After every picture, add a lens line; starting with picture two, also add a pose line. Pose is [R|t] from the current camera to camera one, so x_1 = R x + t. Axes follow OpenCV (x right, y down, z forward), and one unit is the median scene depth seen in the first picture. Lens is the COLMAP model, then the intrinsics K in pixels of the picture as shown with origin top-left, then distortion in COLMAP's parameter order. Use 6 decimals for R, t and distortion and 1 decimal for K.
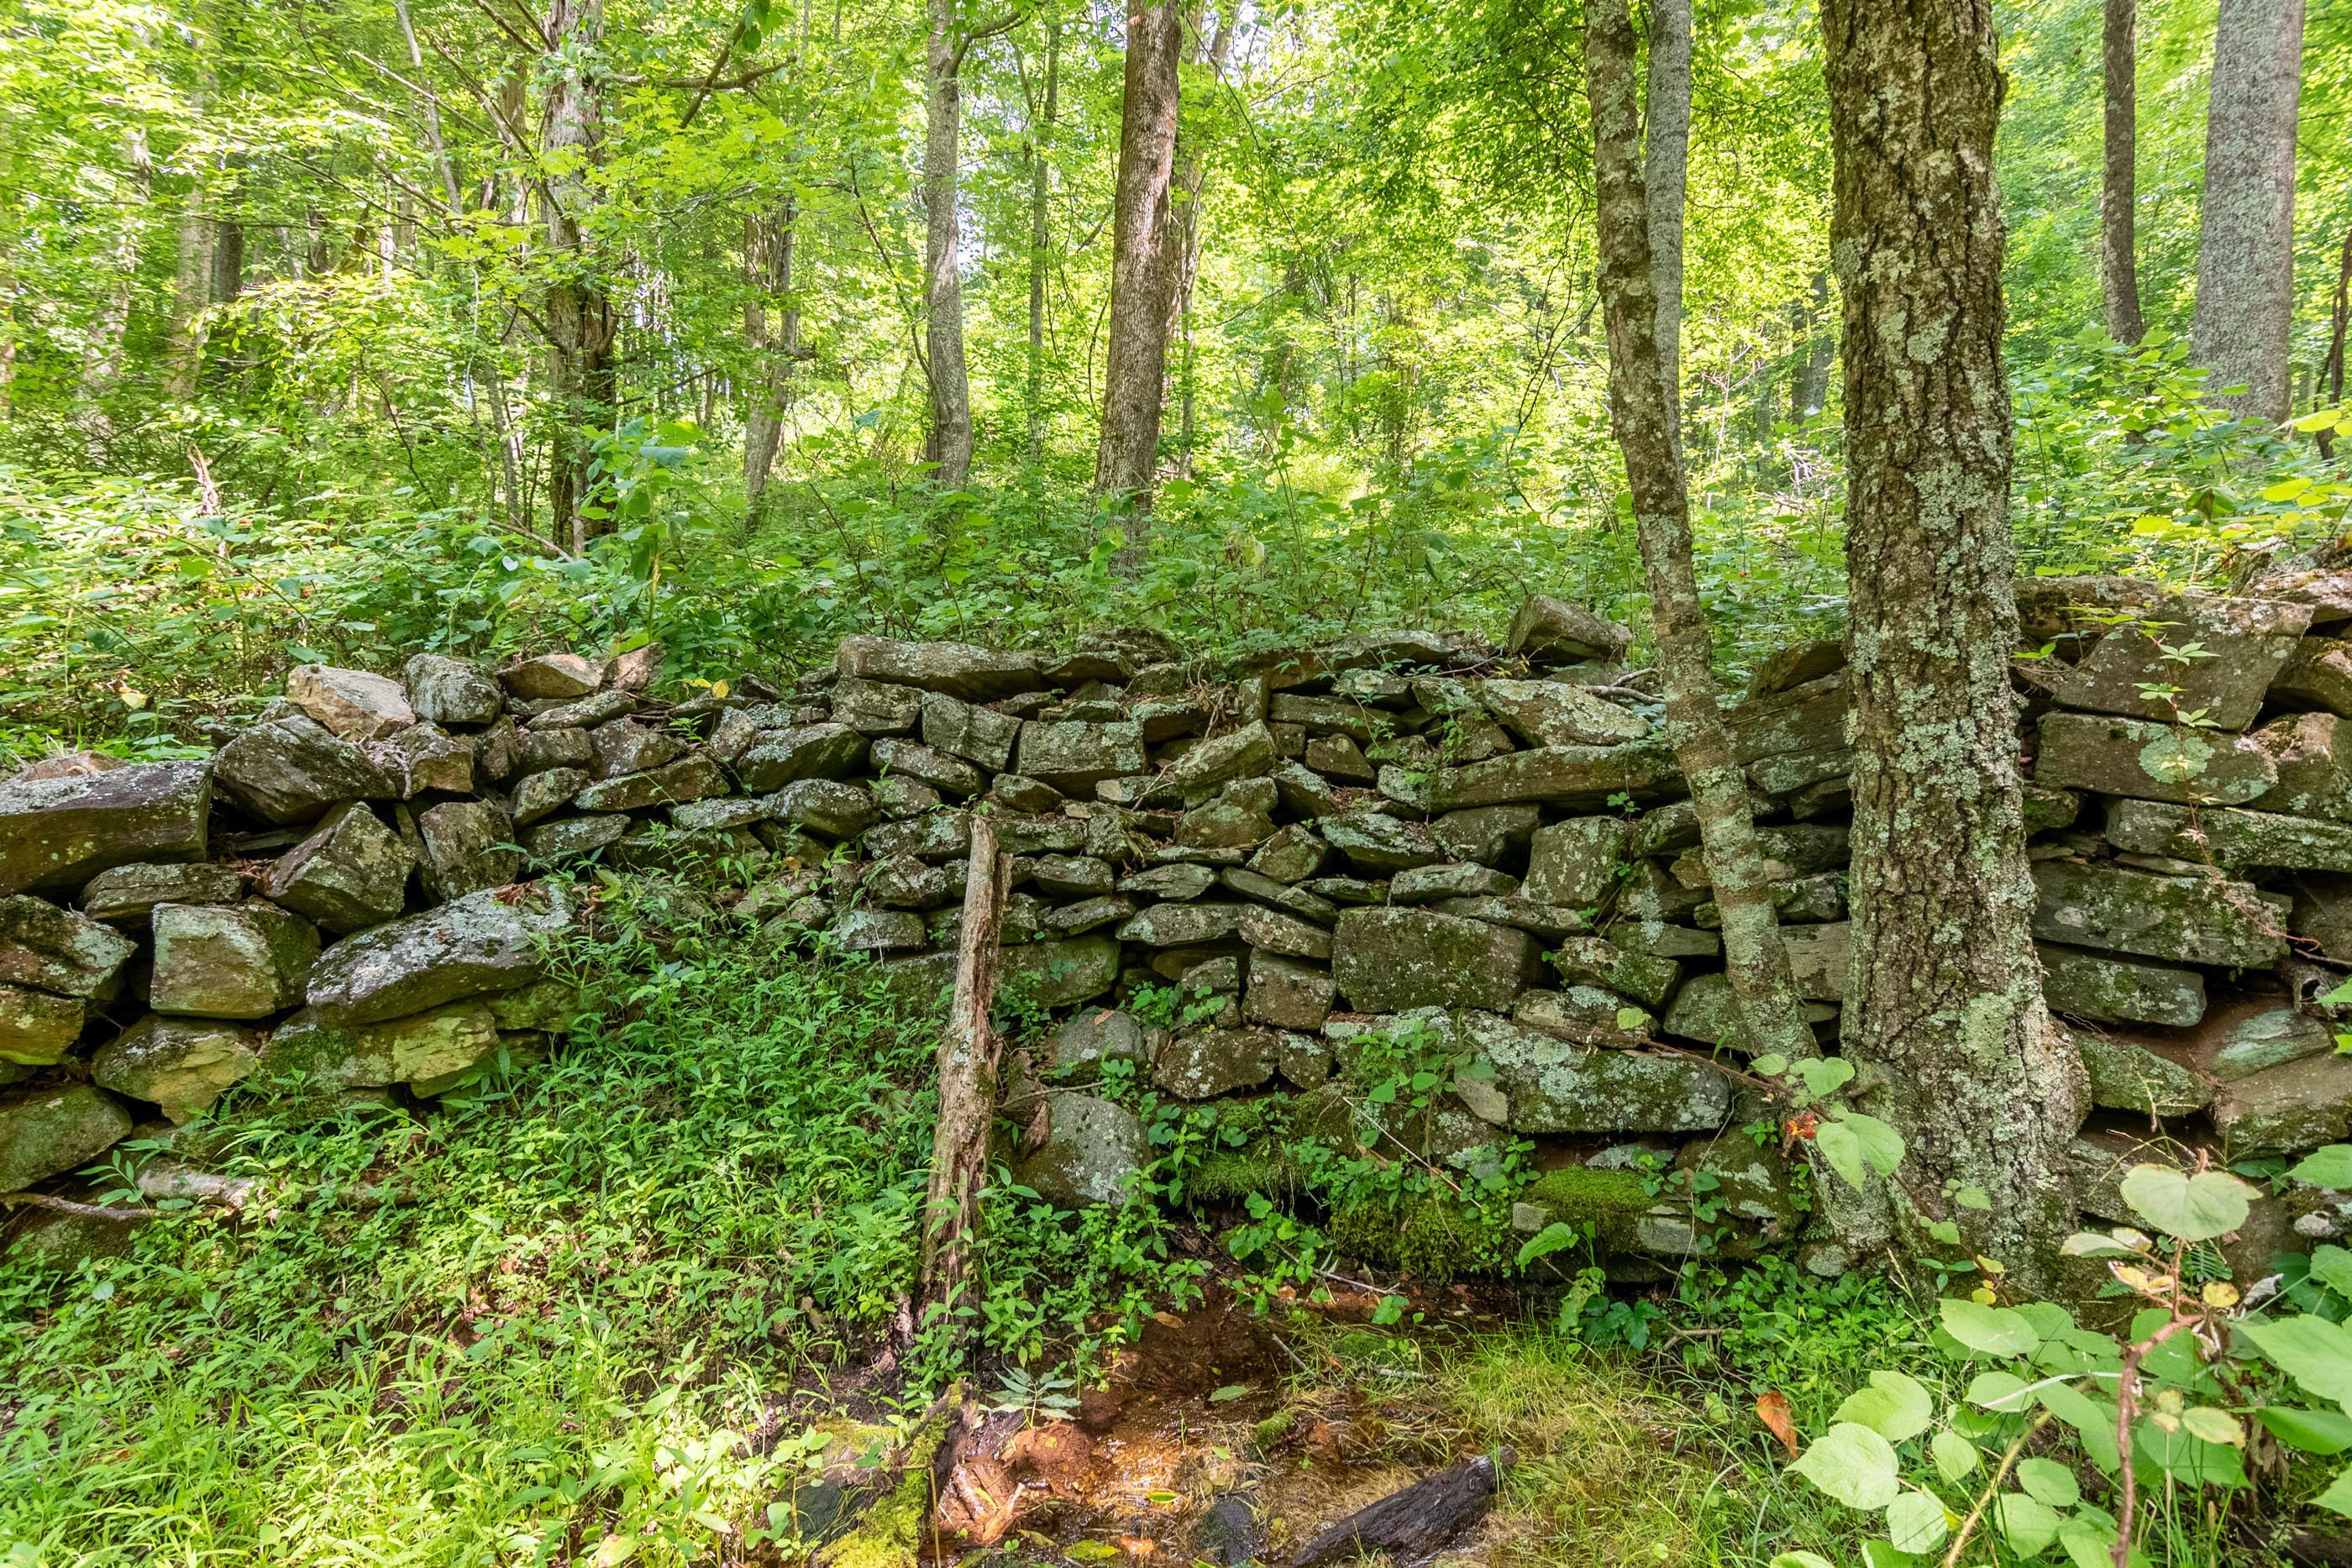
lens RADIAL K [[1129.8, 0, 1178.0], [0, 1129.8, 783.5], [0, 0, 1]] dist [0.004755, -0.000122]
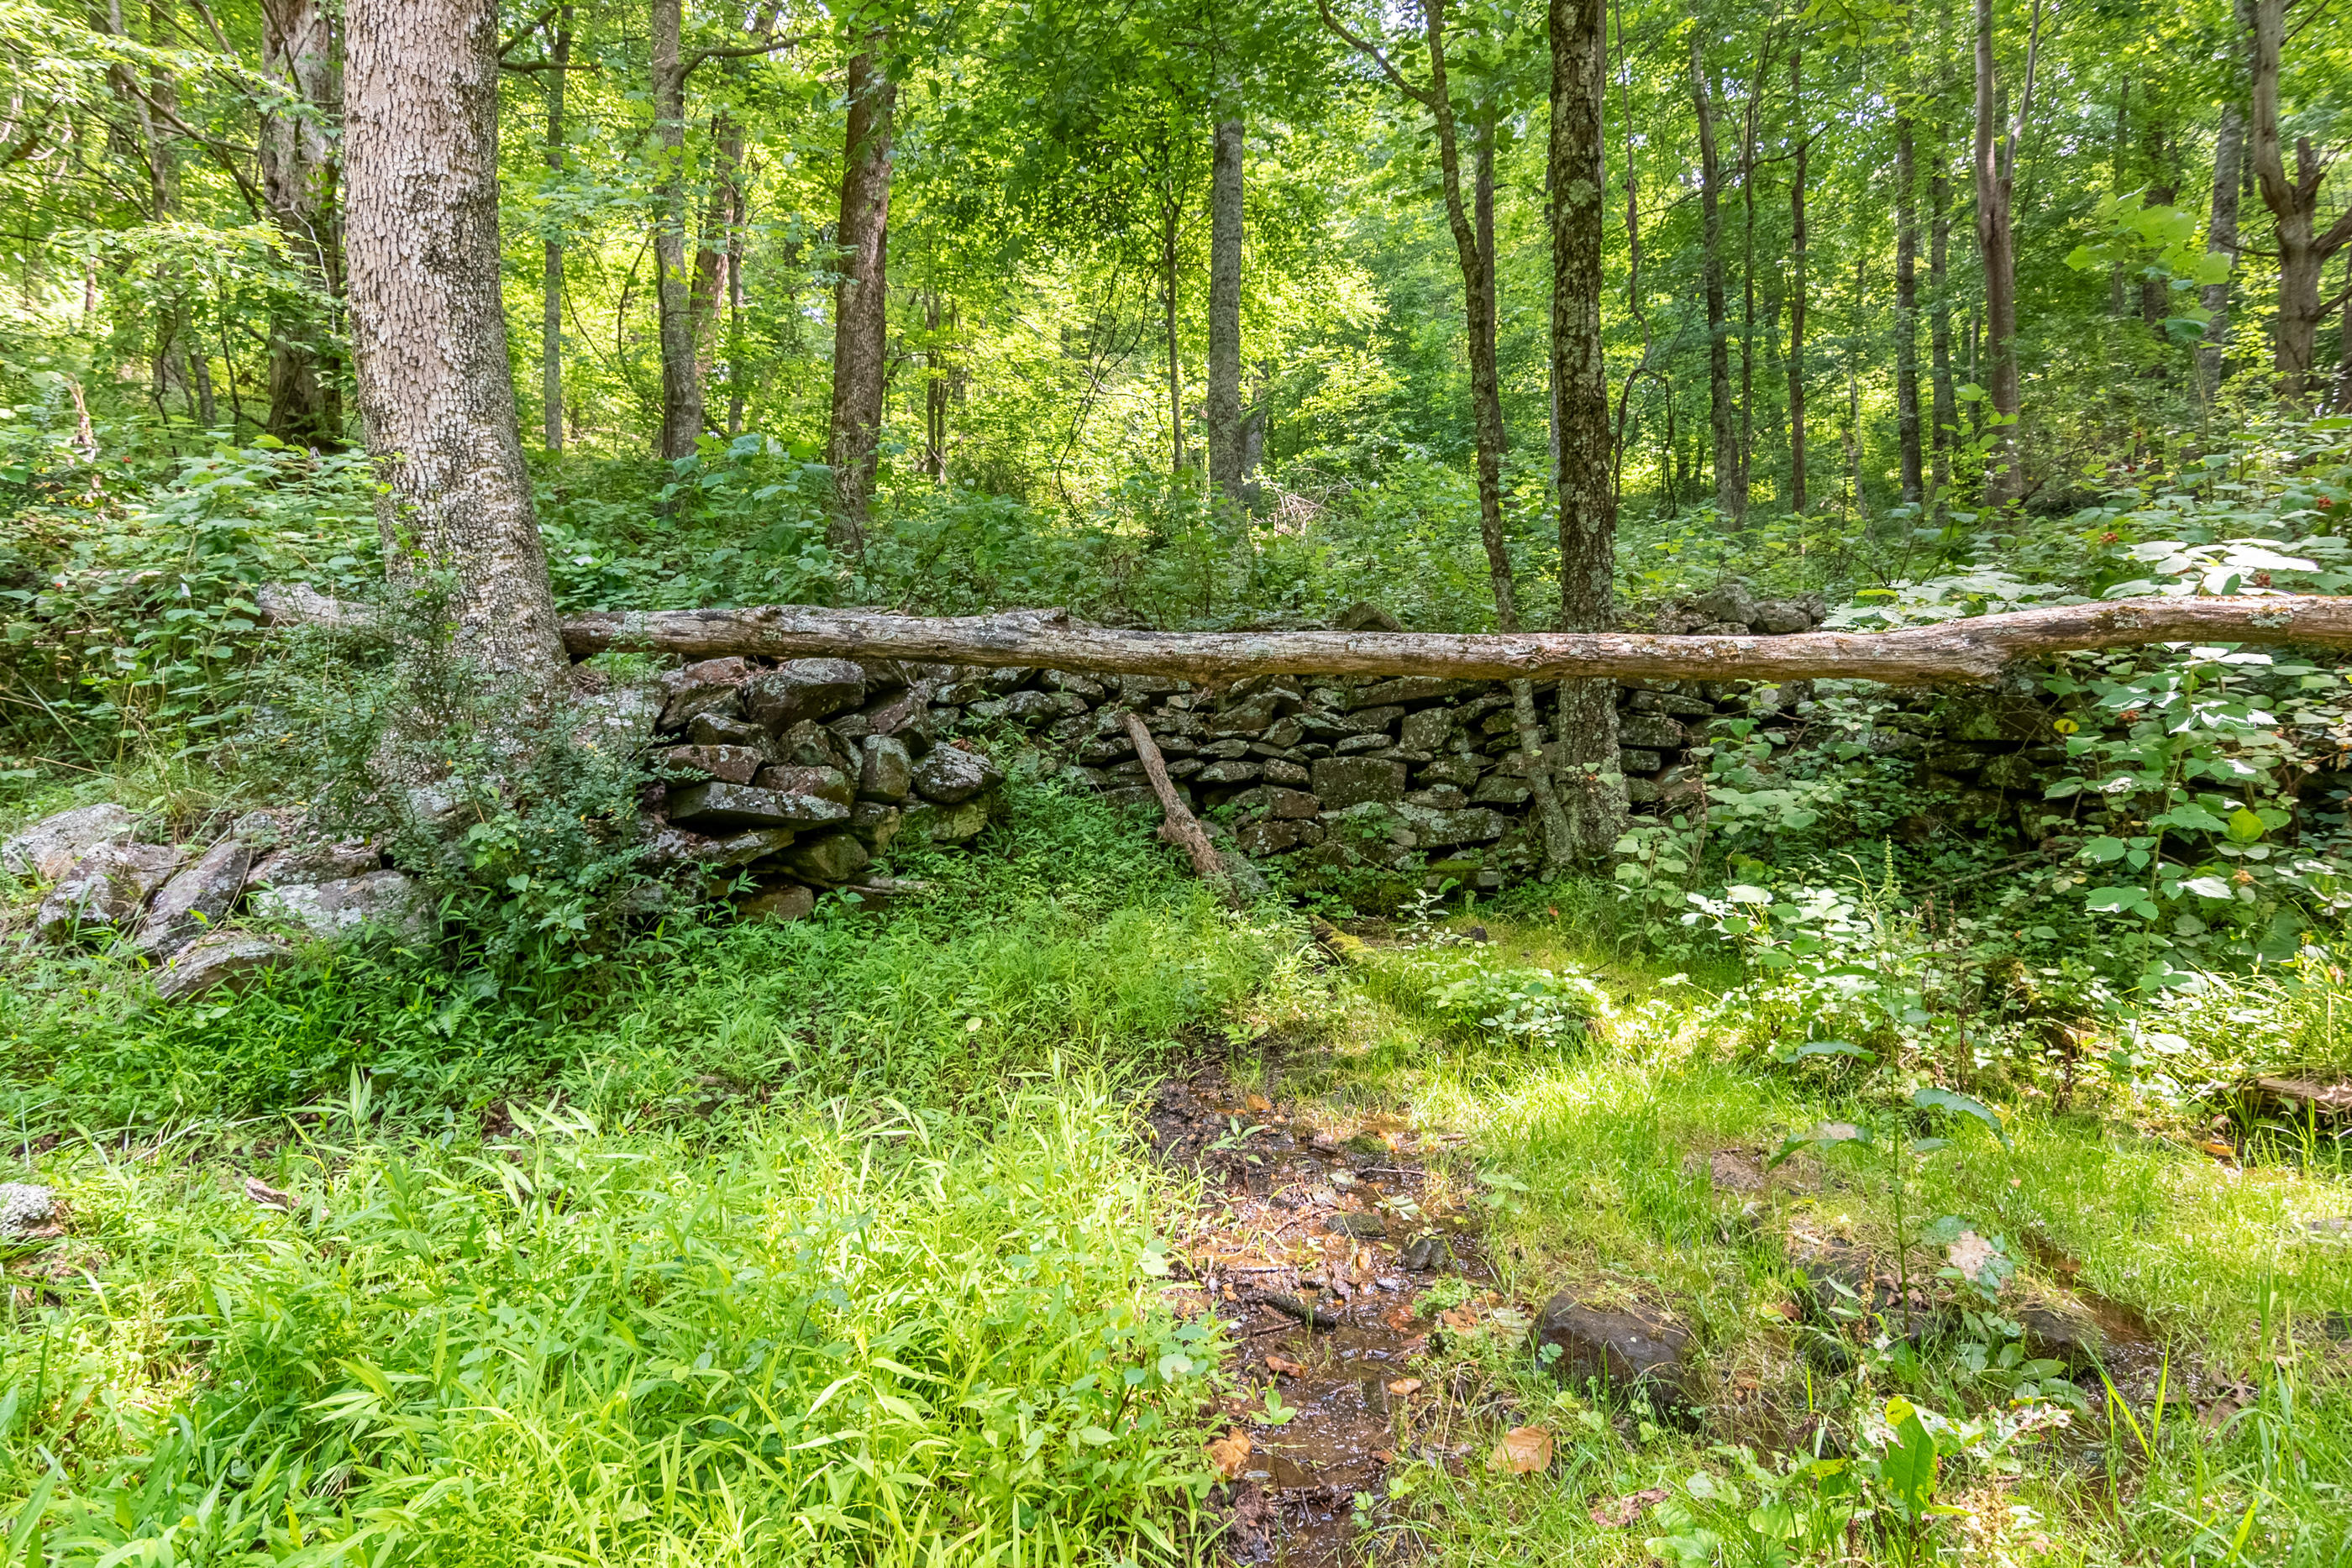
lens RADIAL K [[1216.7, 0, 1173.7], [0, 1216.7, 778.6], [0, 0, 1]] dist [0.004562, 0.000070]
pose [[0.887491, -0.016740, 0.460521, -1.091249], [0.018097, 0.999835, 0.001468, 0.143832], [-0.460469, 0.007031, 0.887648, -0.790242]]
